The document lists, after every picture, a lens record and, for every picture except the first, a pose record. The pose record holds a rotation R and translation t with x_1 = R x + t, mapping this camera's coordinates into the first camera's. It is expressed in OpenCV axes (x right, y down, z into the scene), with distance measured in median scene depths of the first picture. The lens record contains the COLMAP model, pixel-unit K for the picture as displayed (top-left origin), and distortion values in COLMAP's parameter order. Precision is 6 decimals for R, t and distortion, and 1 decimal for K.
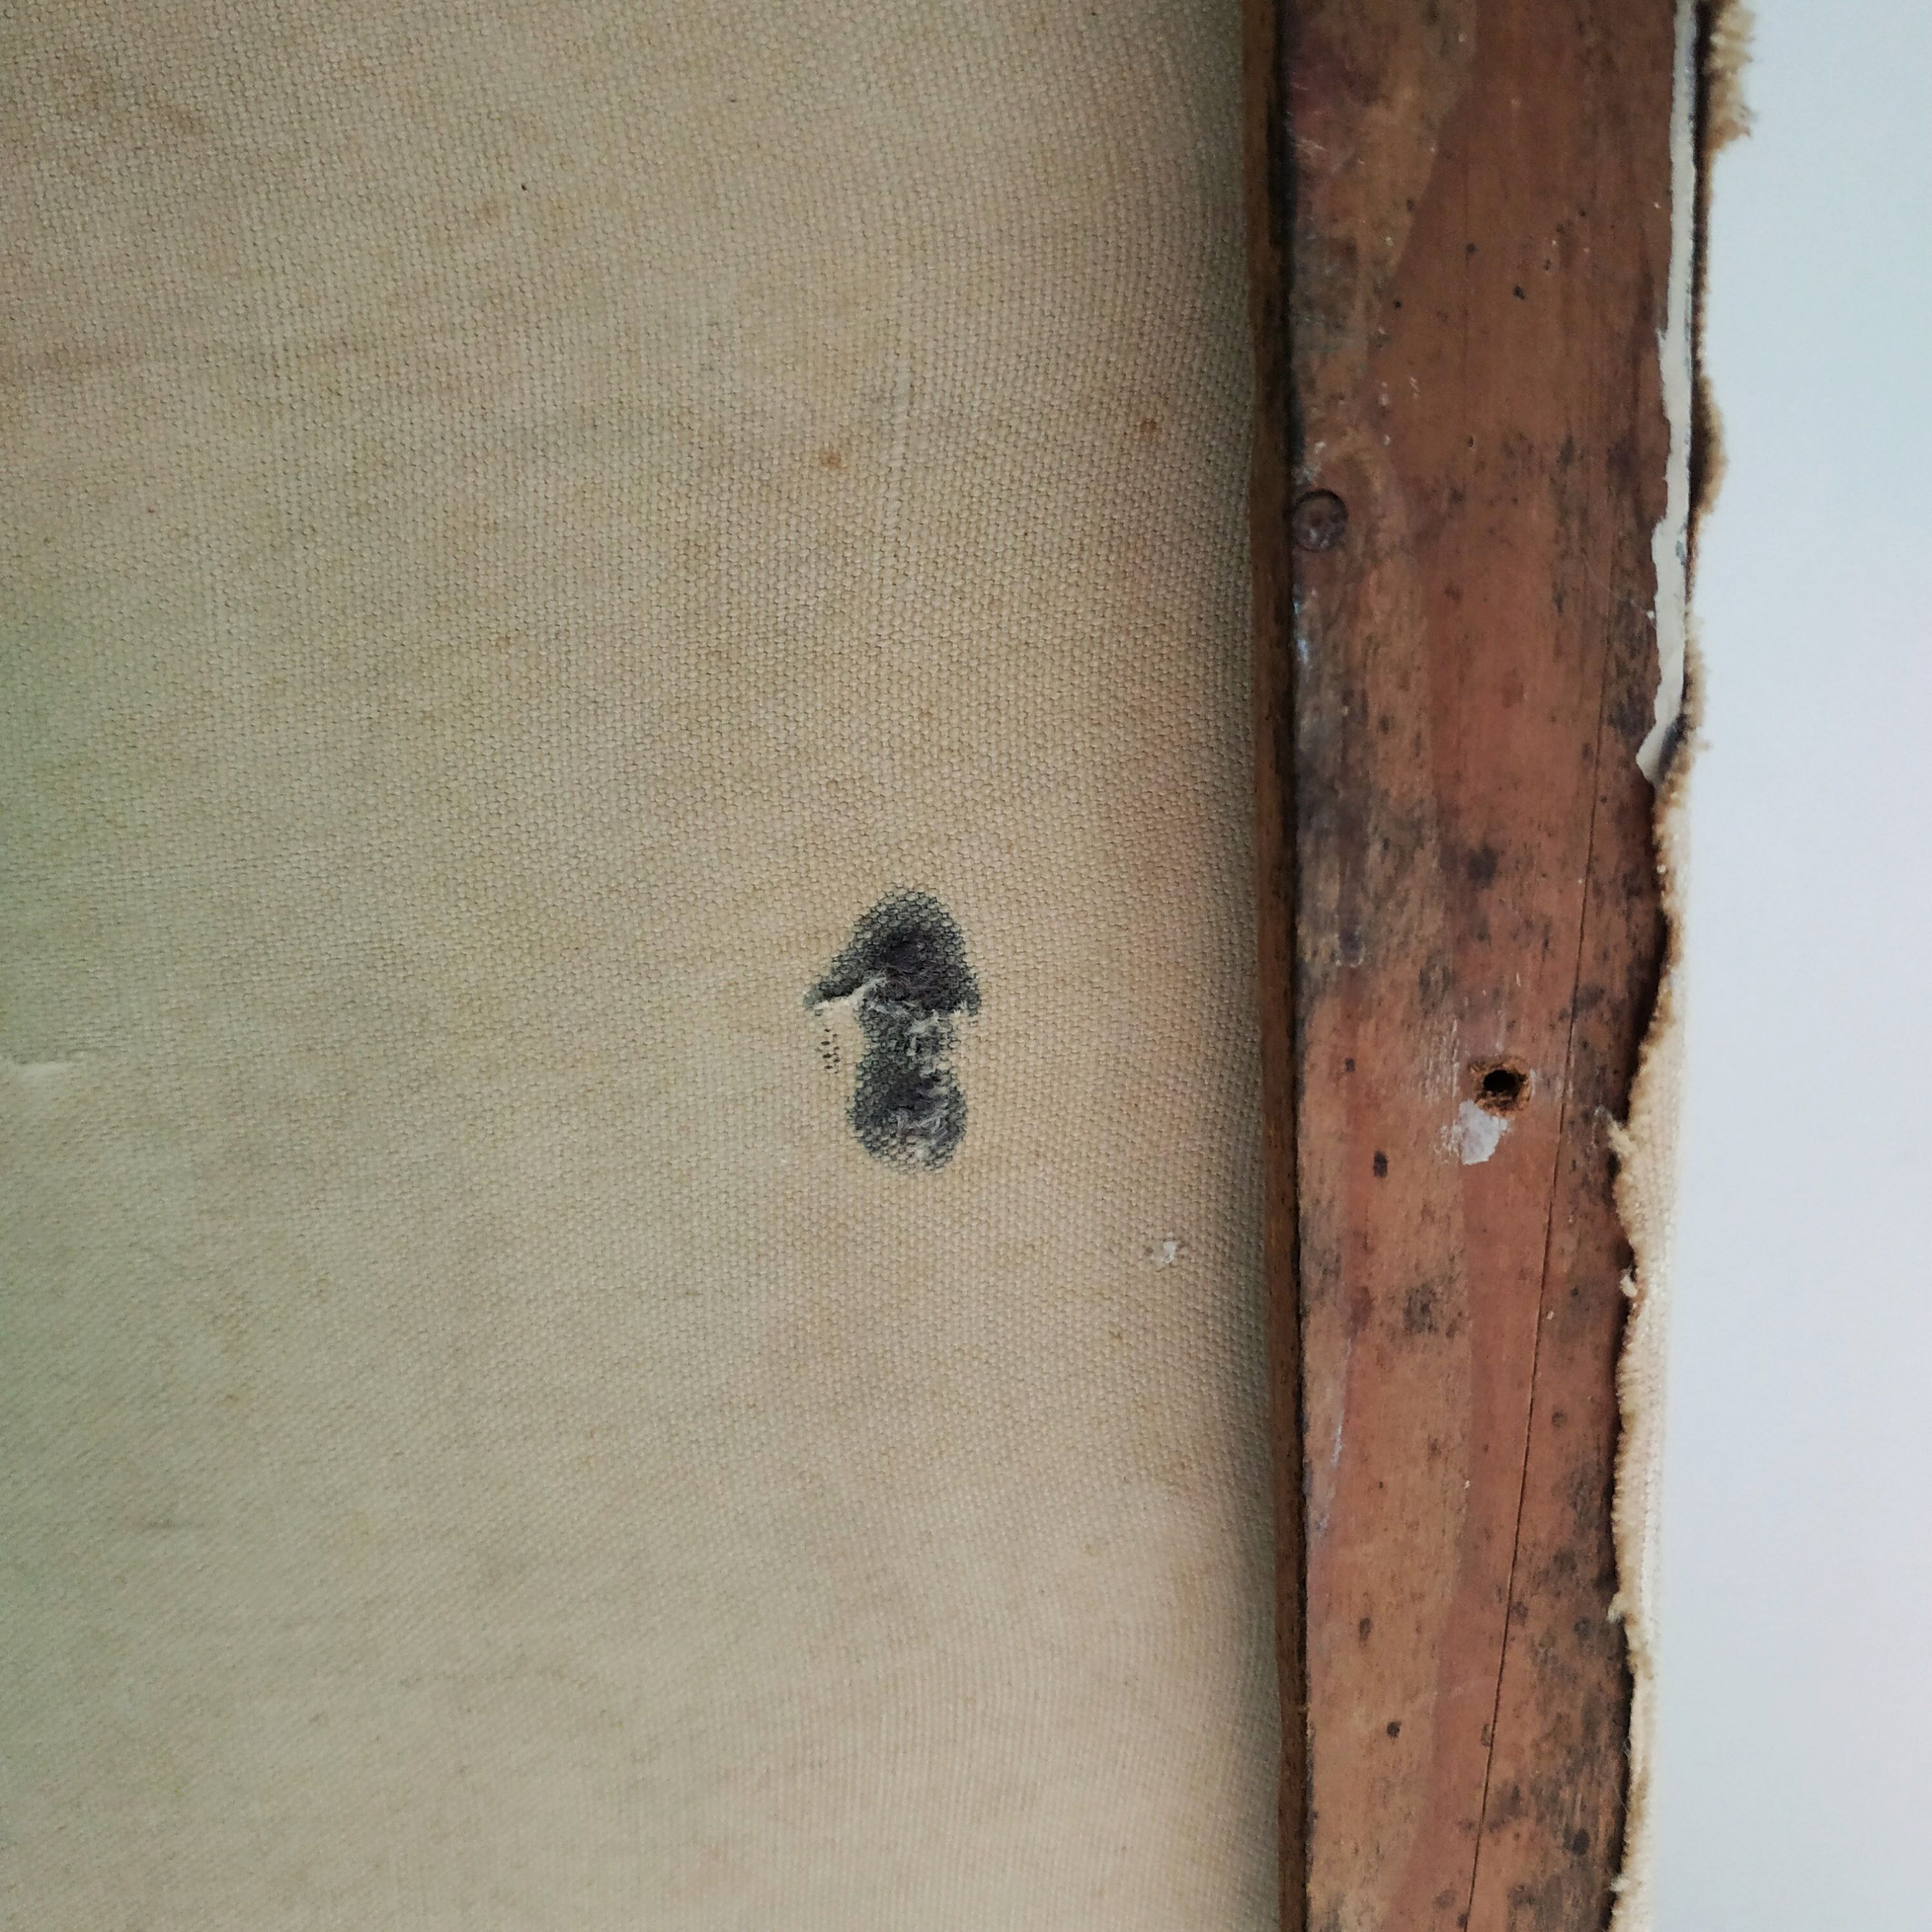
lens RADIAL K [[1882.4, 0, 929.6], [0, 1882.4, 963.8], [0, 0, 1]] dist [0.037902, -0.205264]
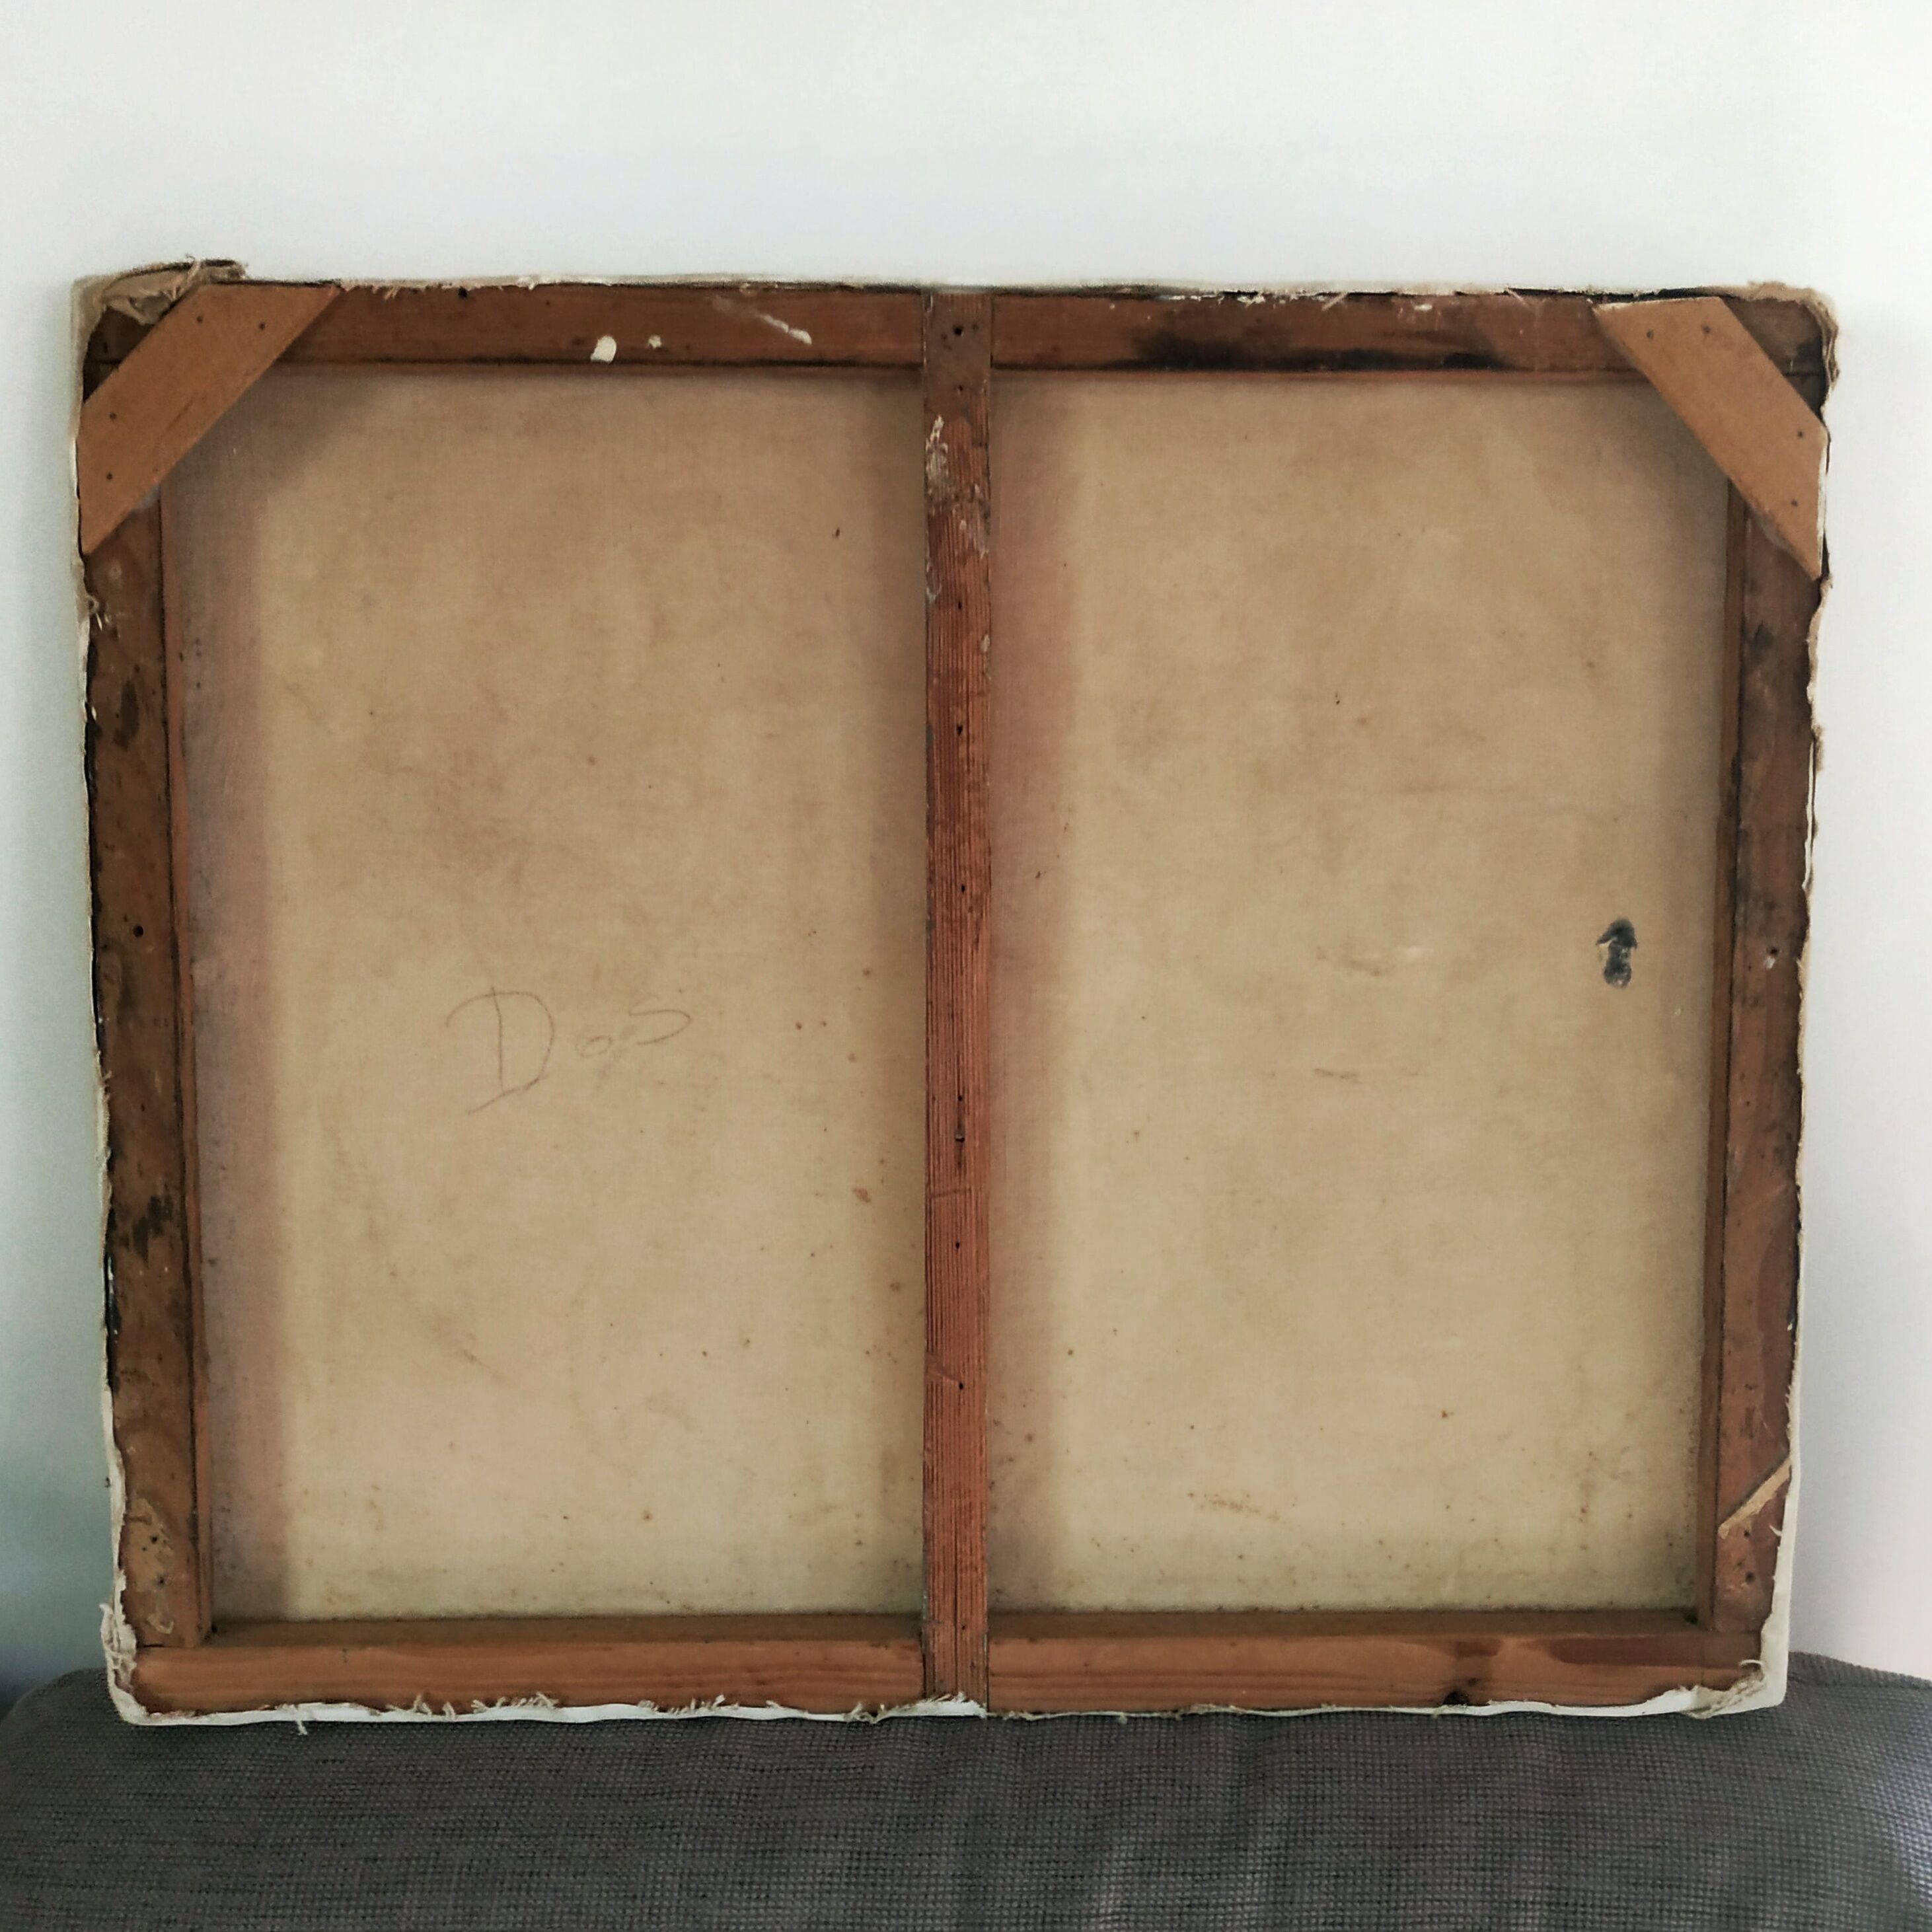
lens RADIAL K [[1882.4, 0, 929.6], [0, 1882.4, 963.8], [0, 0, 1]] dist [0.037902, -0.205264]
pose [[0.997517, 0.060673, 0.035762, -2.033911], [-0.053298, 0.982254, -0.179821, 1.078960], [-0.046038, 0.177468, 0.983049, -3.649645]]
